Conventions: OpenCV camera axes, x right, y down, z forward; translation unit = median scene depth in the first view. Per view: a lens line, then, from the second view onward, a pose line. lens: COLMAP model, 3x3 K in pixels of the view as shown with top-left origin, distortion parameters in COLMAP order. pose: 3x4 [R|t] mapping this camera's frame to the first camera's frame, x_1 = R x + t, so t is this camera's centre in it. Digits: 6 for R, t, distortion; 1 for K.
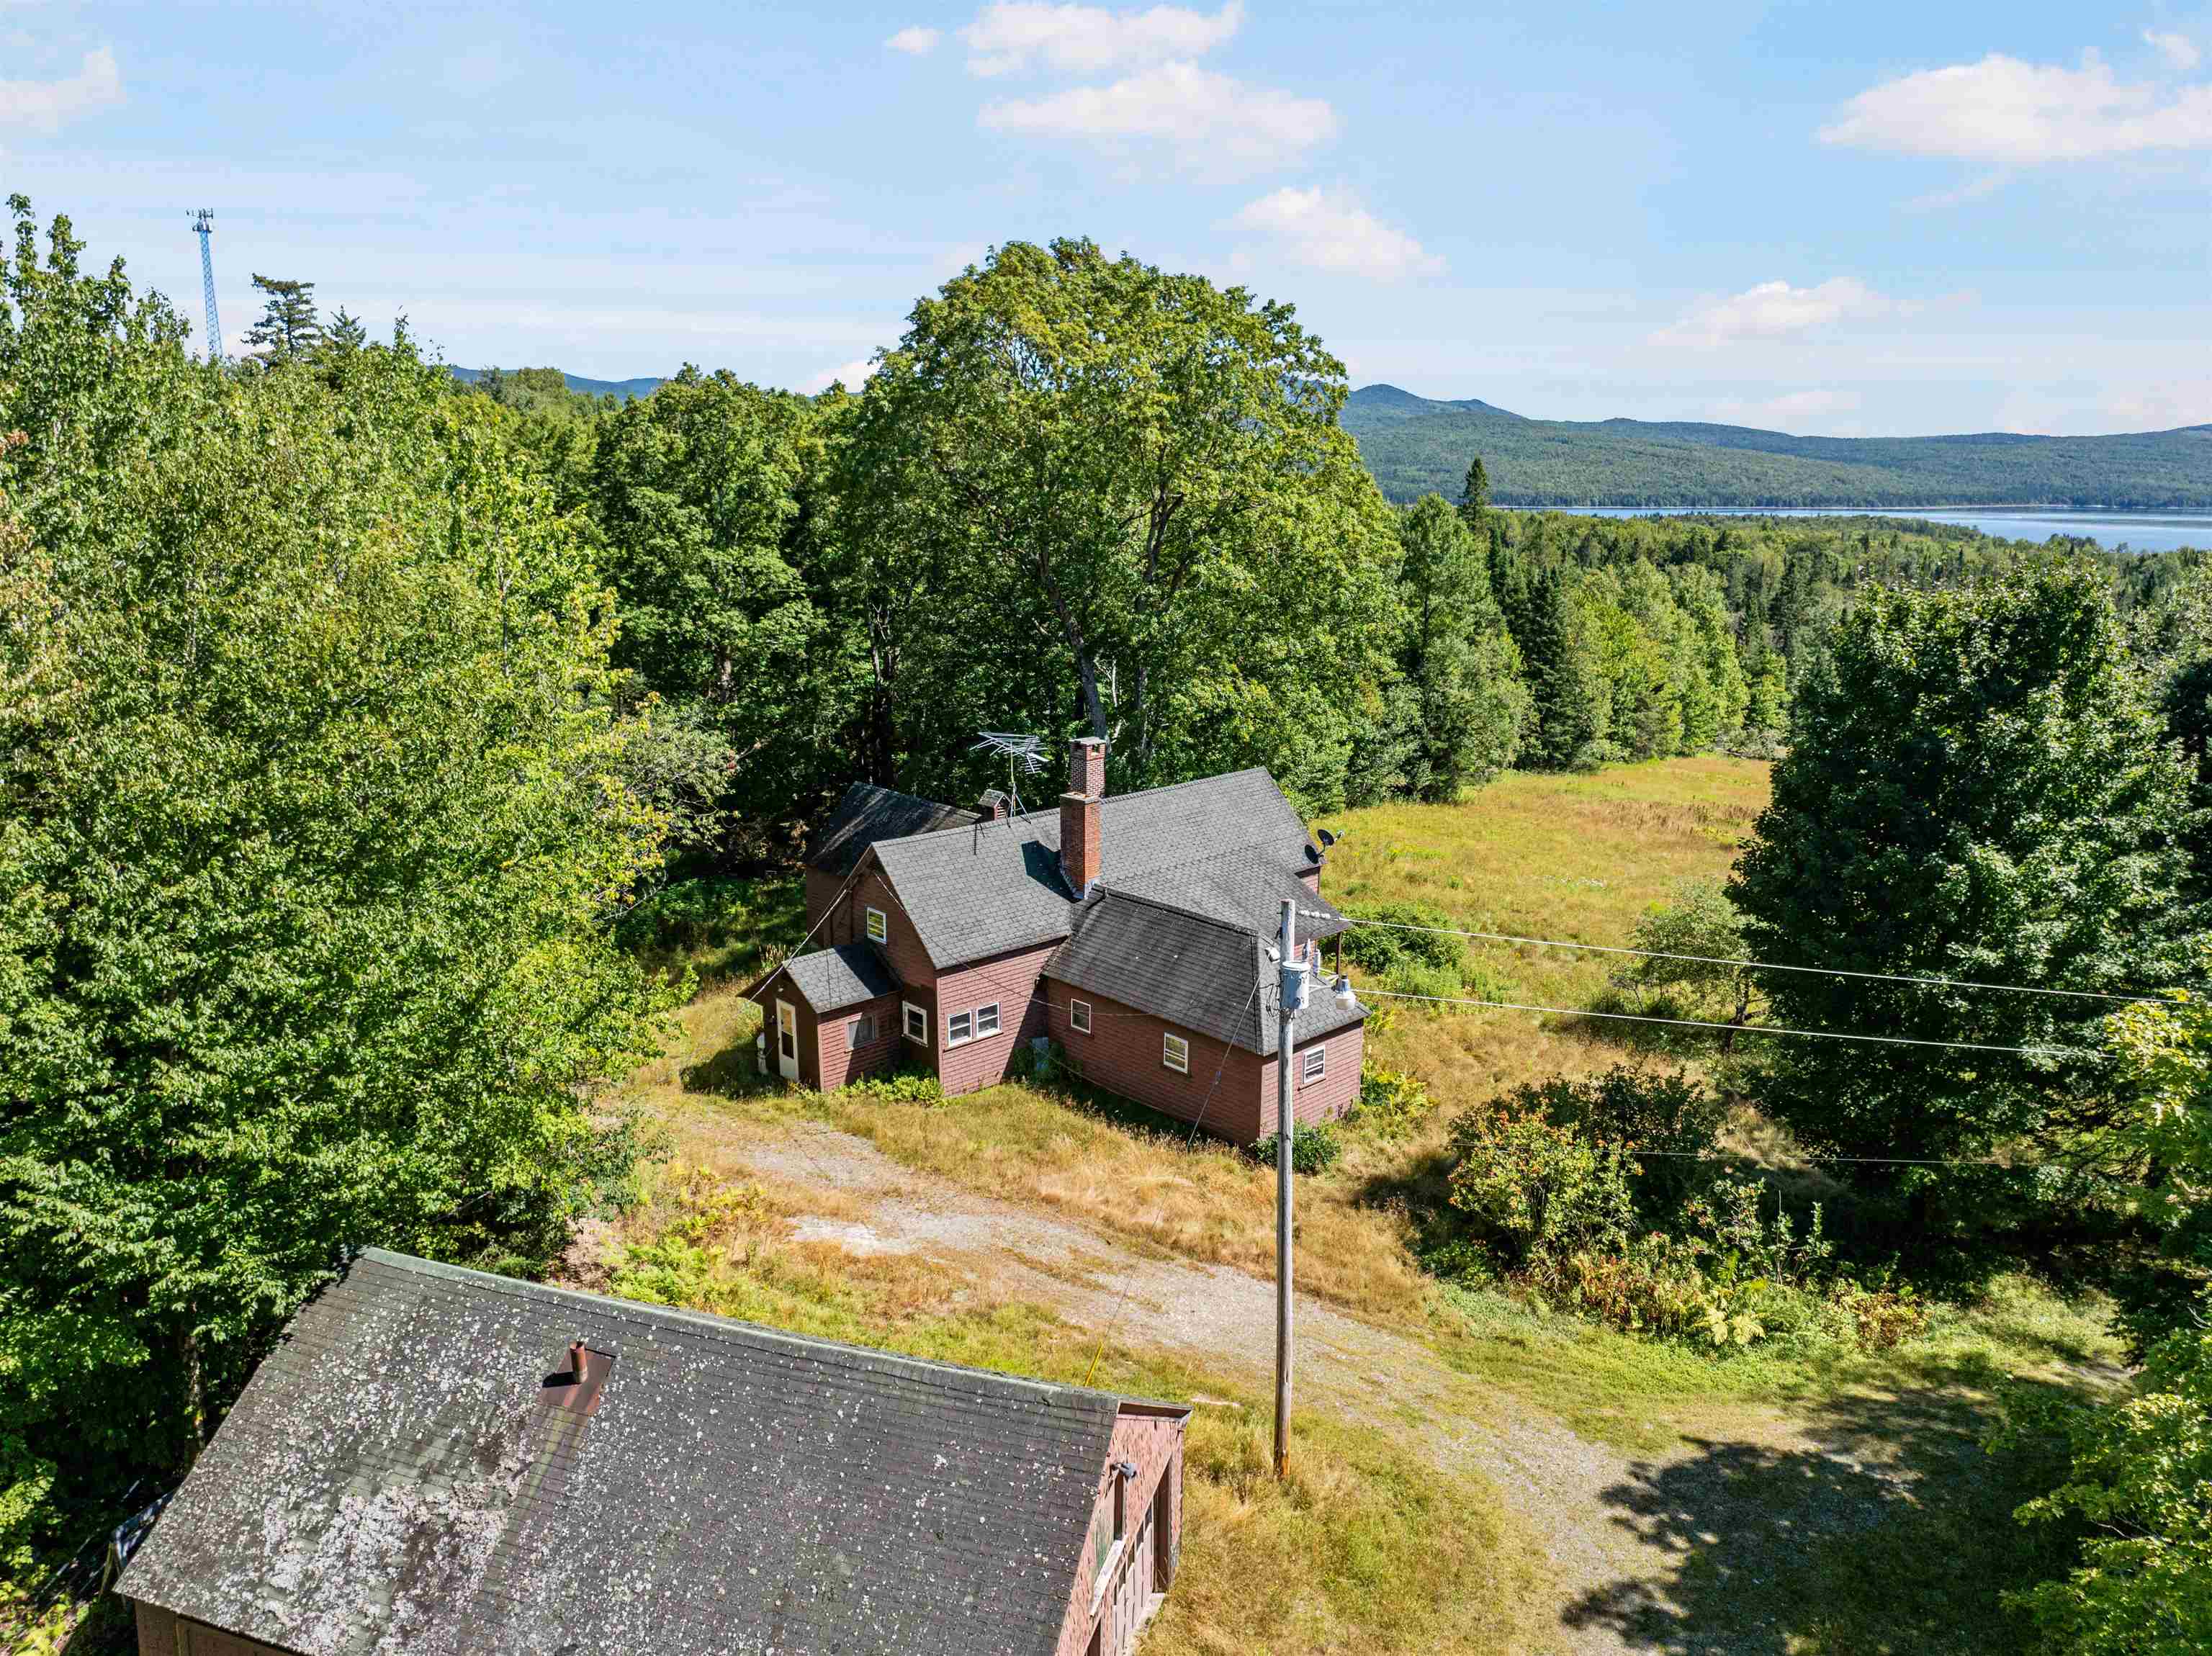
lens RADIAL K [[1546.1, 0, 1113.9], [0, 1546.1, 831.4], [0, 0, 1]] dist [-0.061130, 0.032199]
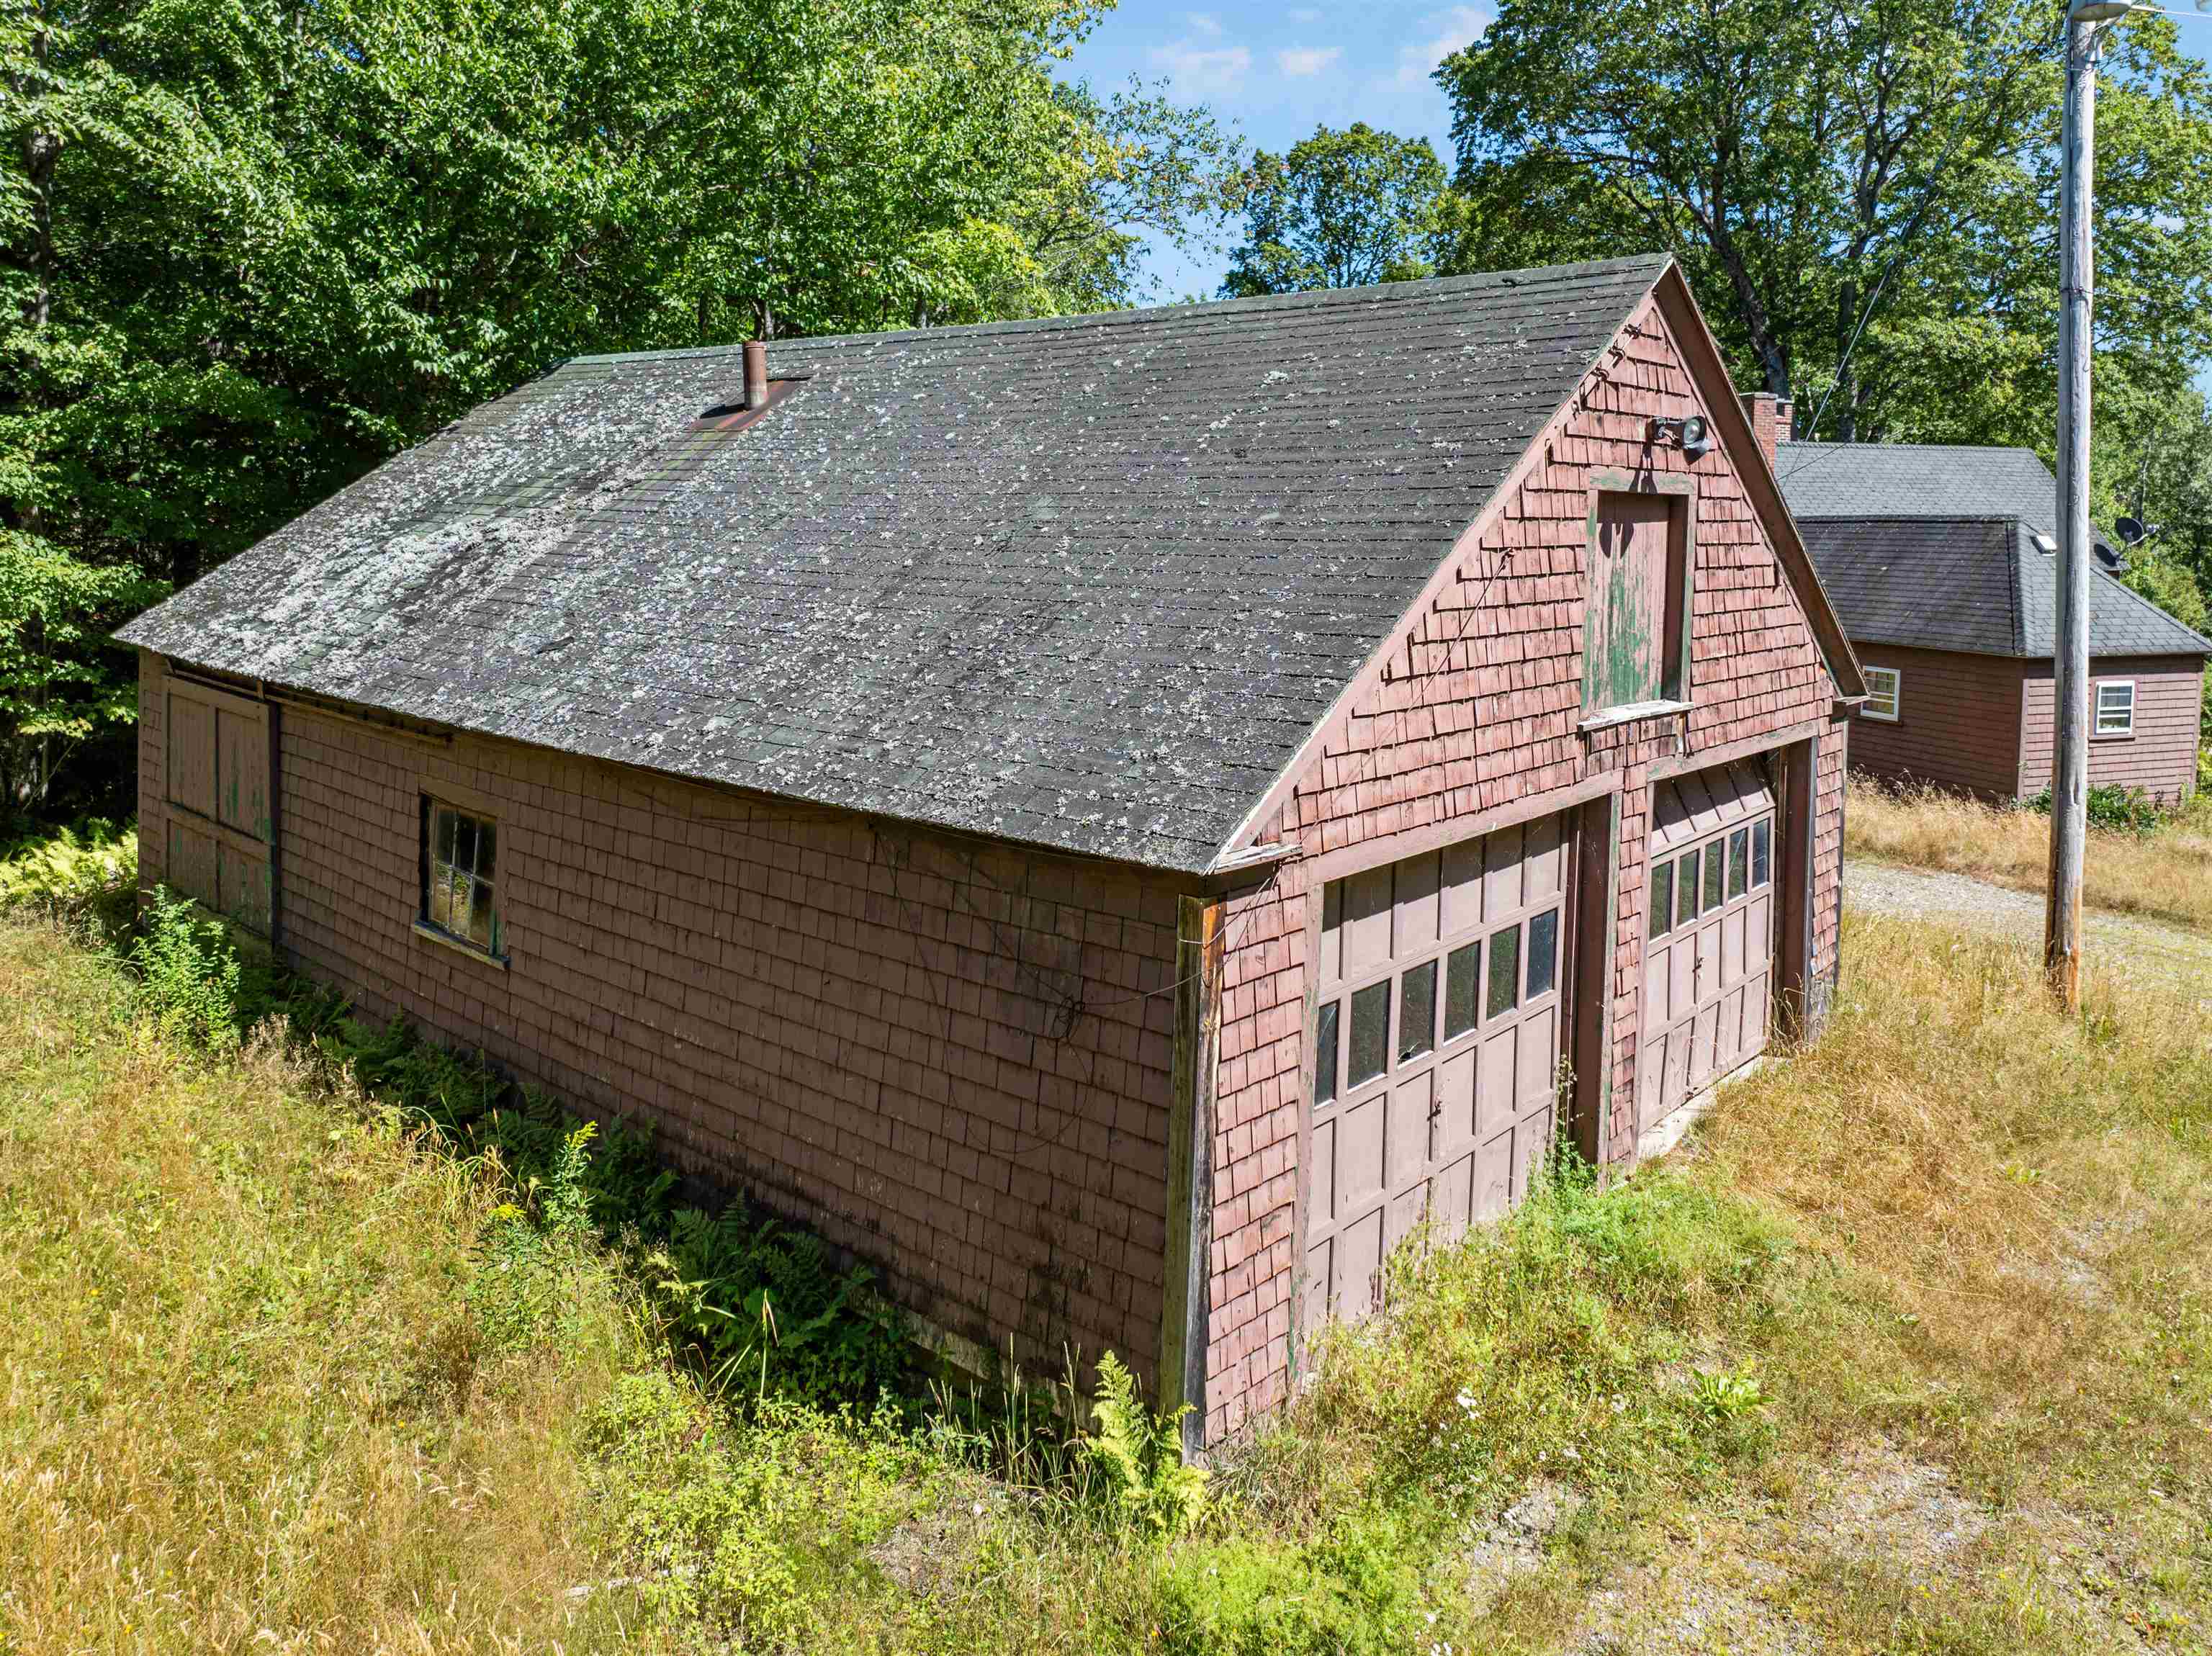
lens RADIAL K [[1642.4, 0, 1102.8], [0, 1642.4, 593.6], [0, 0, 1]] dist [-0.048816, 0.001955]
pose [[0.910404, 0.027250, -0.412822, 0.019852], [-0.099840, 0.982809, -0.155303, 0.213347], [0.401493, 0.182605, 0.897474, 0.198650]]
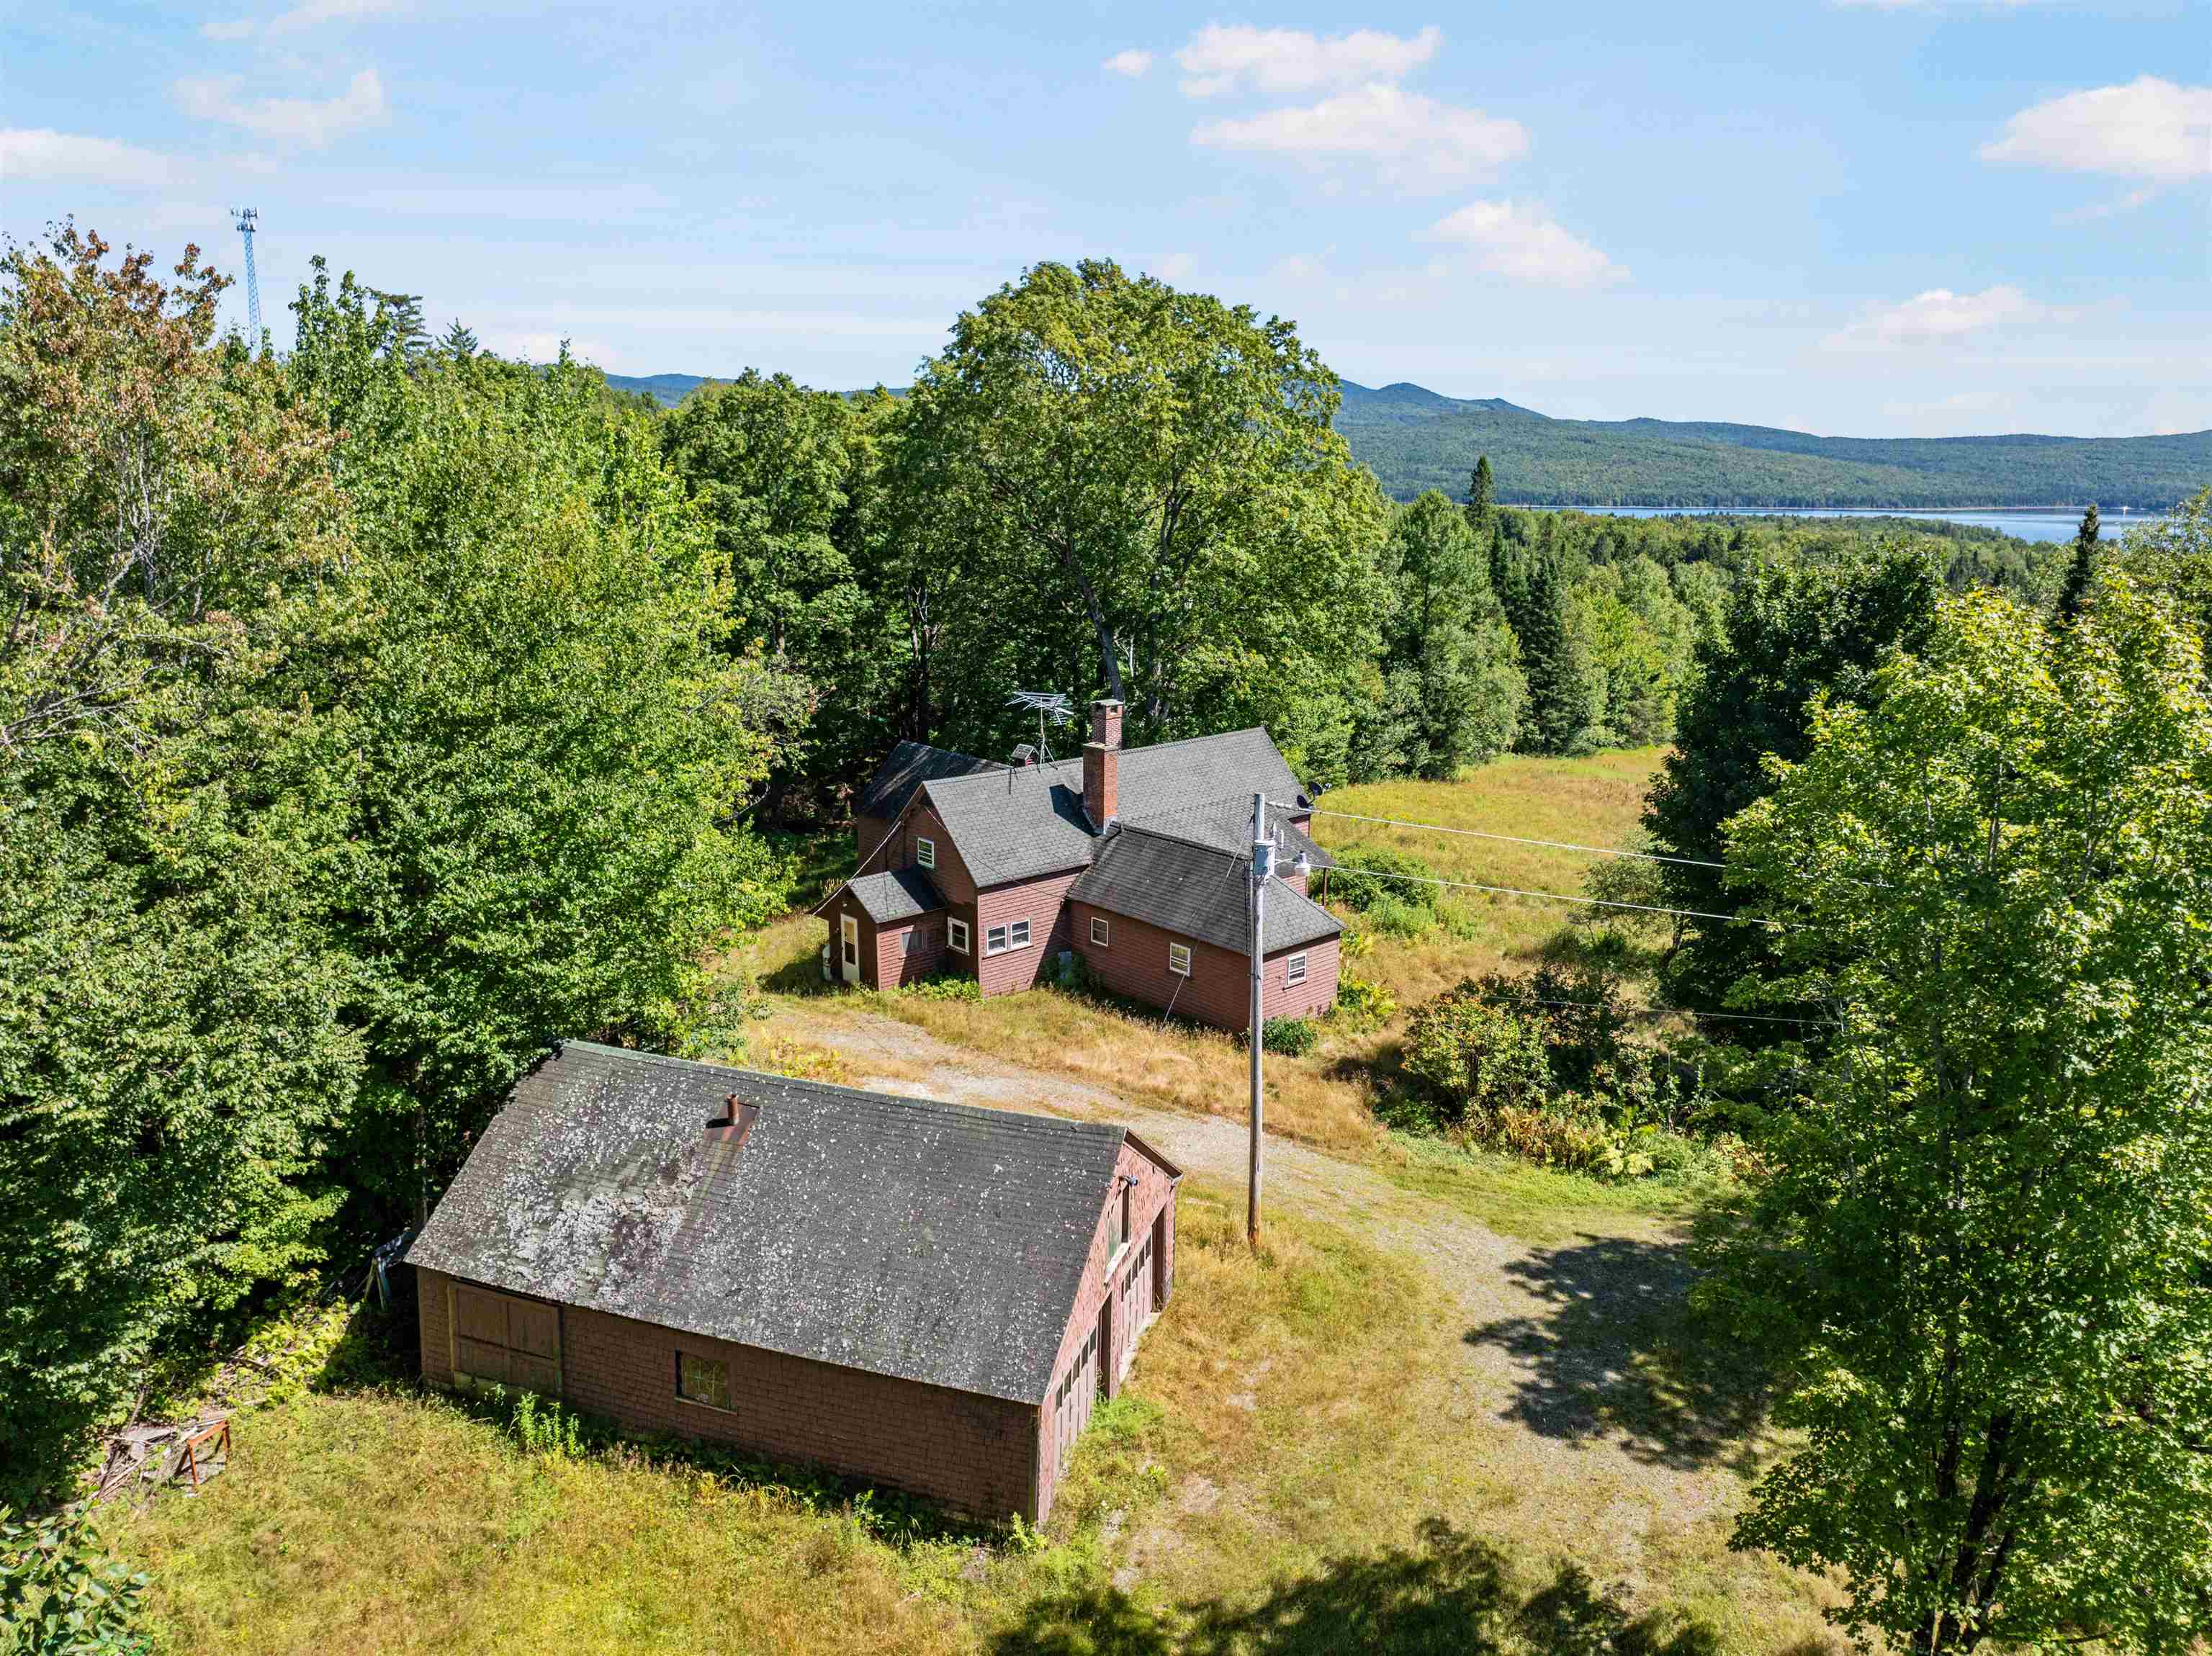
lens RADIAL K [[1532.0, 0, 1106.0], [0, 1532.0, 828.0], [0, 0, 1]] dist [-0.055804, 0.023803]
pose [[0.999817, 0.008051, -0.017375, 0.002758], [-0.008026, 0.999967, 0.001499, 0.036609], [0.017386, -0.001359, 0.999848, -0.148766]]
